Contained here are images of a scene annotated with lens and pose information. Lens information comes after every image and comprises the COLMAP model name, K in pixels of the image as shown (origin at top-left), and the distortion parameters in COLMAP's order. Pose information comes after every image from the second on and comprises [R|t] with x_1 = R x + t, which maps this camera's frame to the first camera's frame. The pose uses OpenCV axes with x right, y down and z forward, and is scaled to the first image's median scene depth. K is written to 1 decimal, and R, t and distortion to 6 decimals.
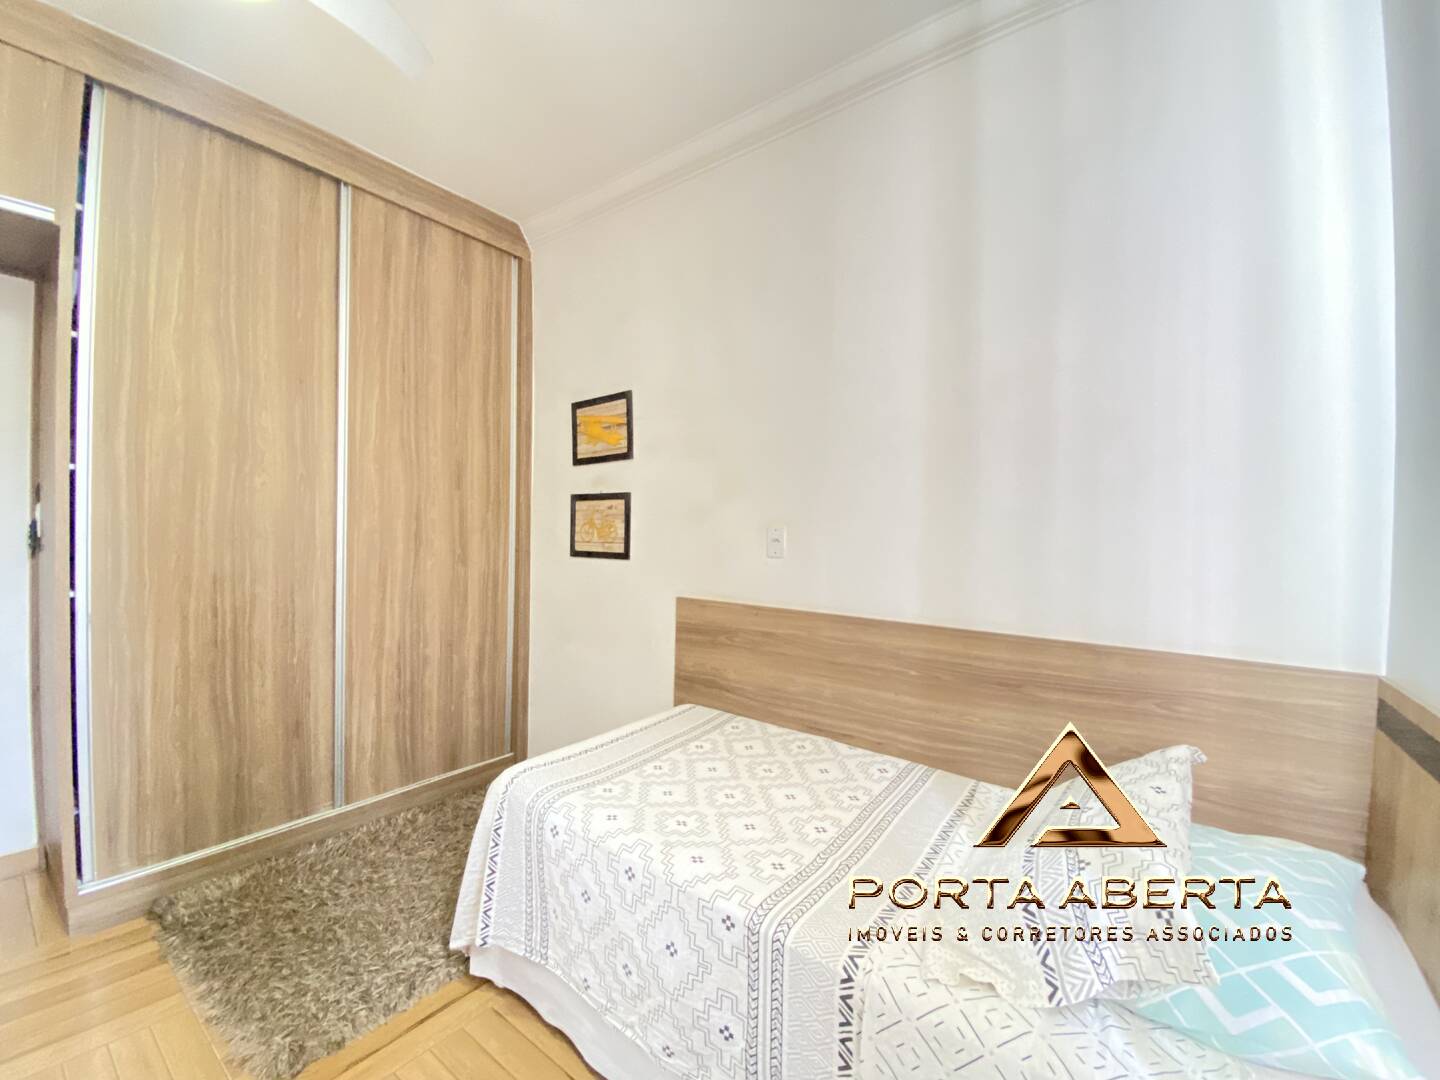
lens RADIAL K [[572.0, 0, 716.1], [0, 572.0, 537.3], [0, 0, 1]] dist [-0.005605, -0.000631]
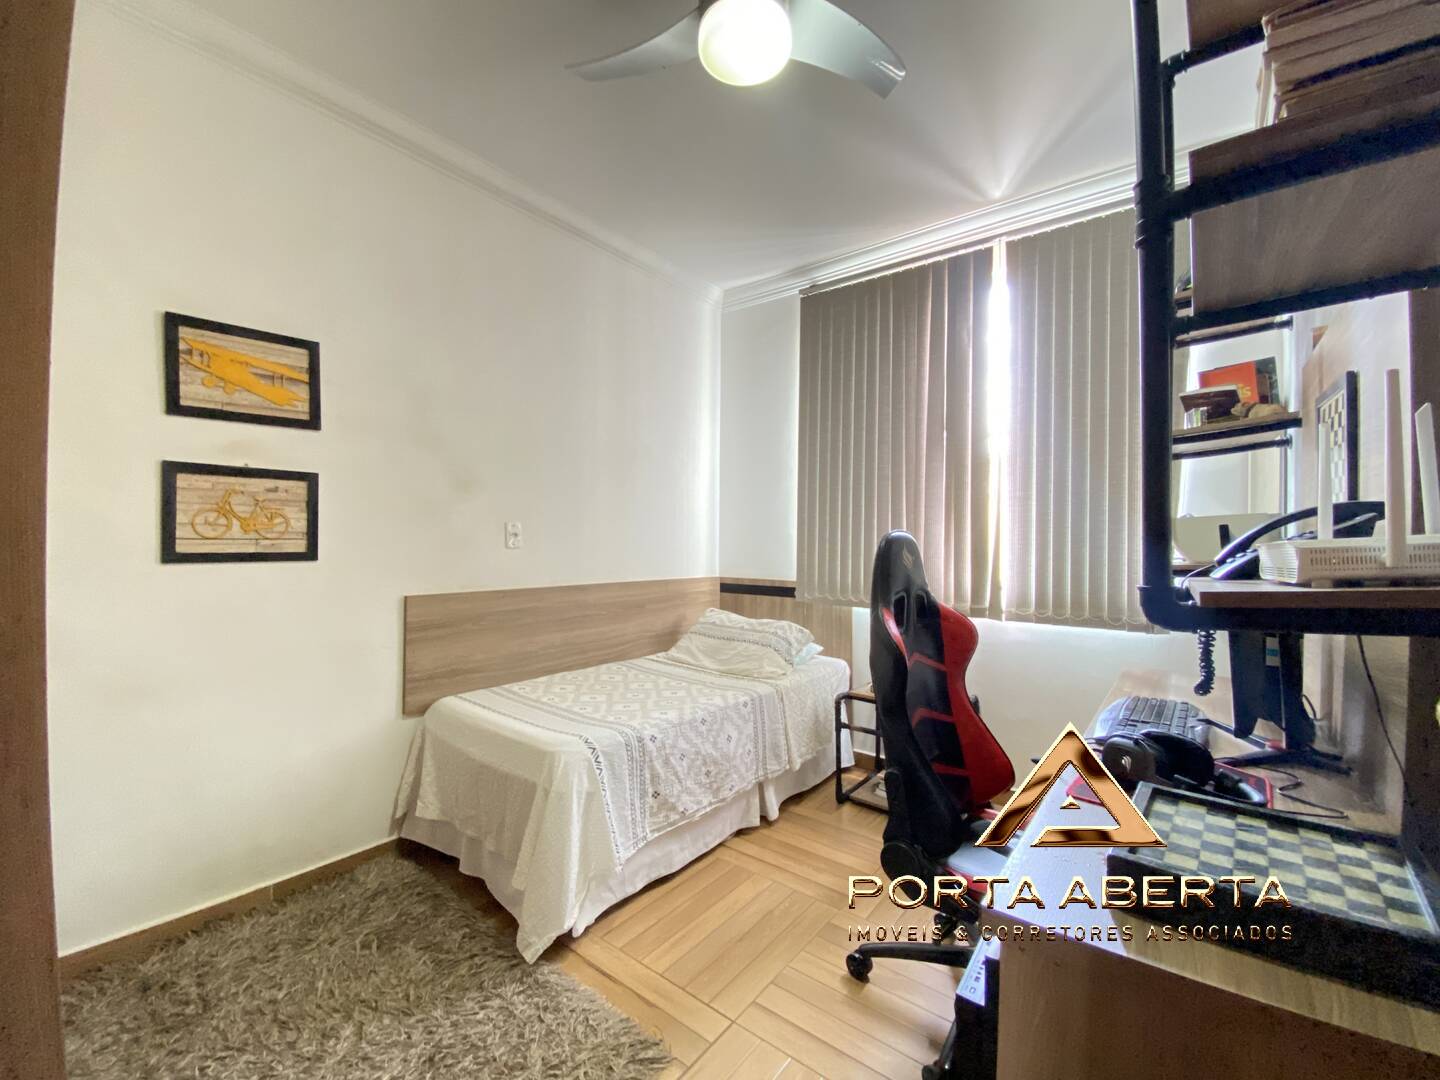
lens RADIAL K [[594.8, 0, 726.3], [0, 594.8, 537.0], [0, 0, 1]] dist [-0.002763, -0.008609]
pose [[0.018130, -0.009608, 0.999789, -0.935792], [0.004502, 0.999944, 0.009528, 0.002583], [-0.999826, 0.004329, 0.018172, 0.425078]]
